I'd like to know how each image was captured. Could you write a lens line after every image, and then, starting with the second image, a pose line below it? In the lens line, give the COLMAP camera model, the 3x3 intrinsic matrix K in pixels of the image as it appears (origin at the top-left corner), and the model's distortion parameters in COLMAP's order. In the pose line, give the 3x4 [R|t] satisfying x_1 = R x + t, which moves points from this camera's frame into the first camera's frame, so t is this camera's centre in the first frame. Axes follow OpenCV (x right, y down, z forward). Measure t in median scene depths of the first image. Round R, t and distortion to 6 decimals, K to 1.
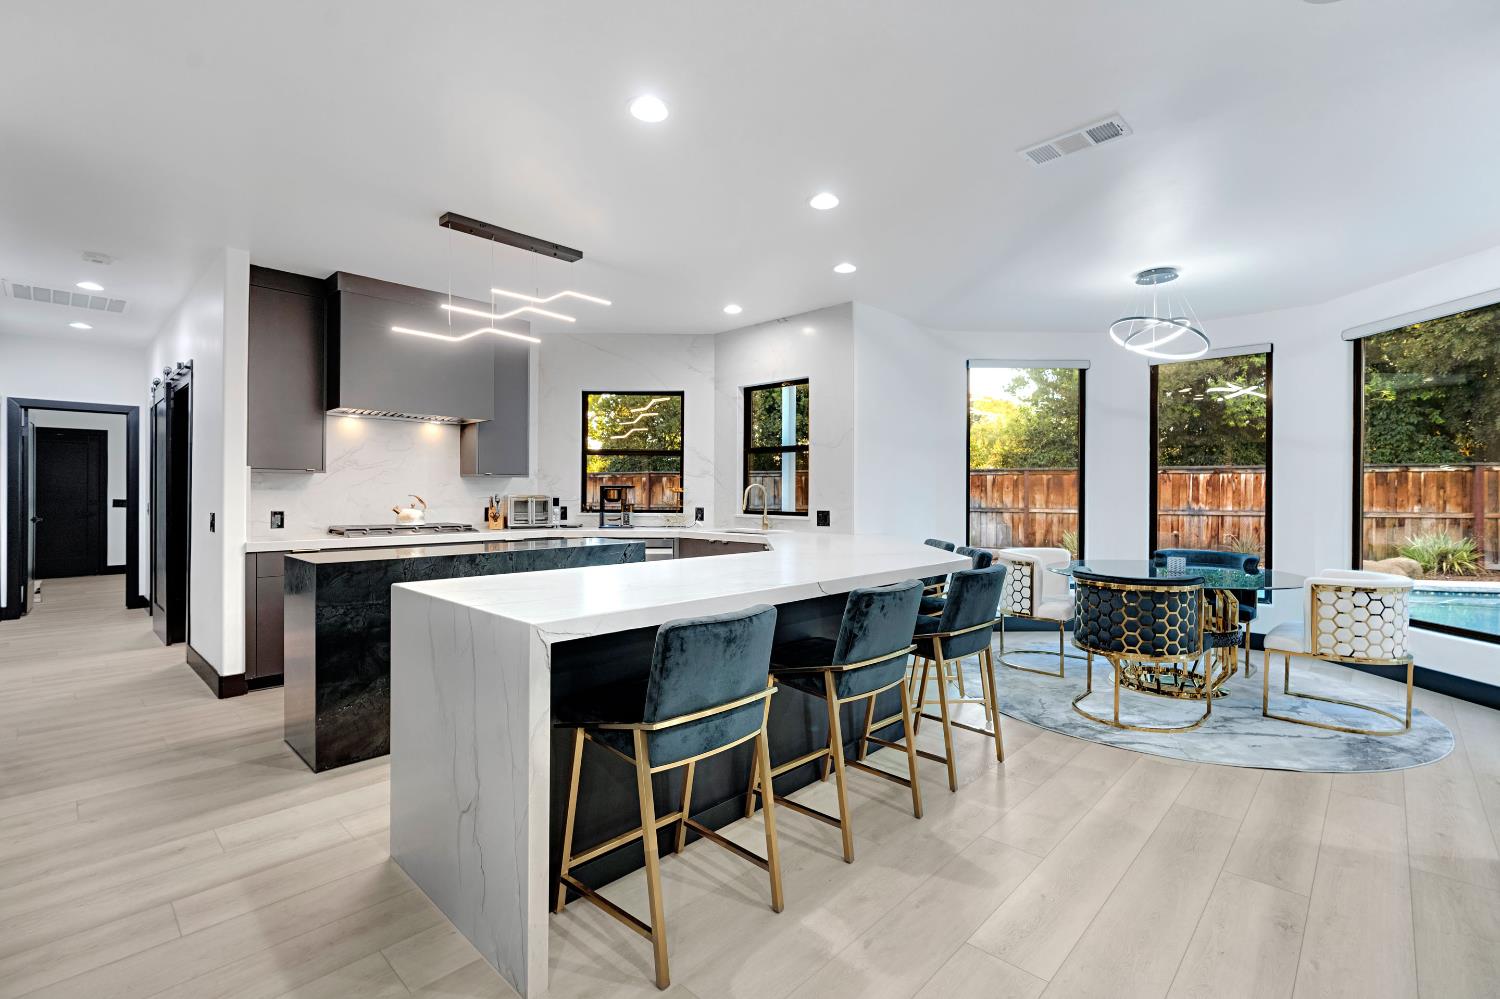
lens RADIAL K [[673.0, 0, 751.1], [0, 673.0, 498.3], [0, 0, 1]] dist [-0.009227, 0.001466]
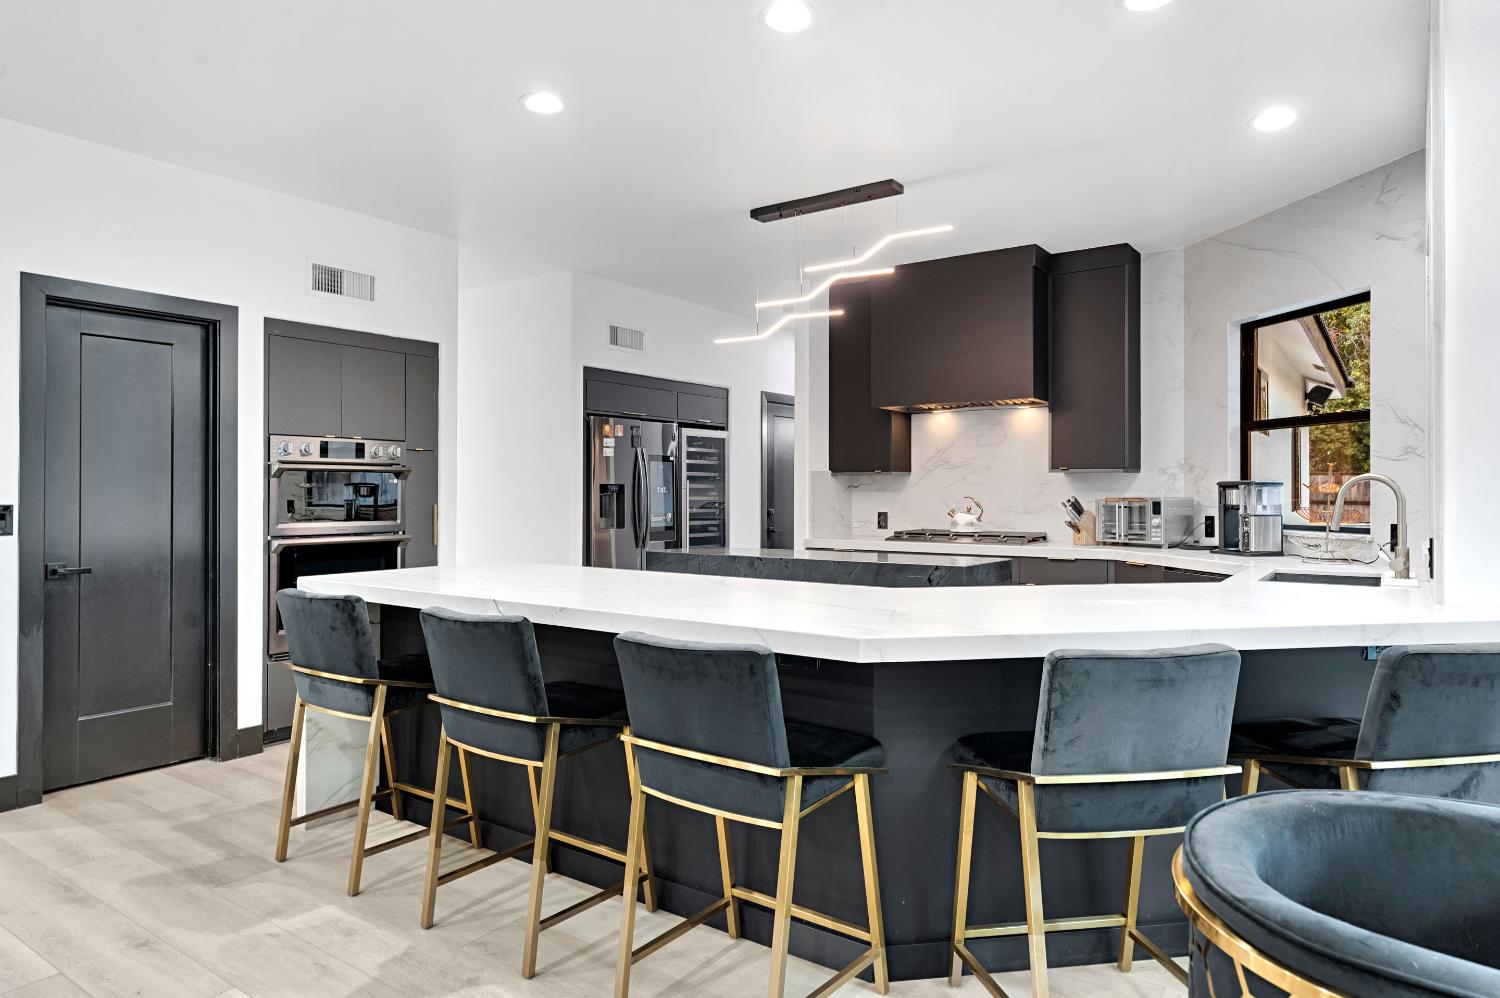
lens RADIAL K [[915.5, 0, 754.7], [0, 915.5, 488.6], [0, 0, 1]] dist [-0.006839, 0.001589]
pose [[0.143457, -0.009612, -0.989610, 0.658005], [-0.010309, 0.999884, -0.011206, 0.000654], [0.989603, 0.011809, 0.143342, 0.606576]]
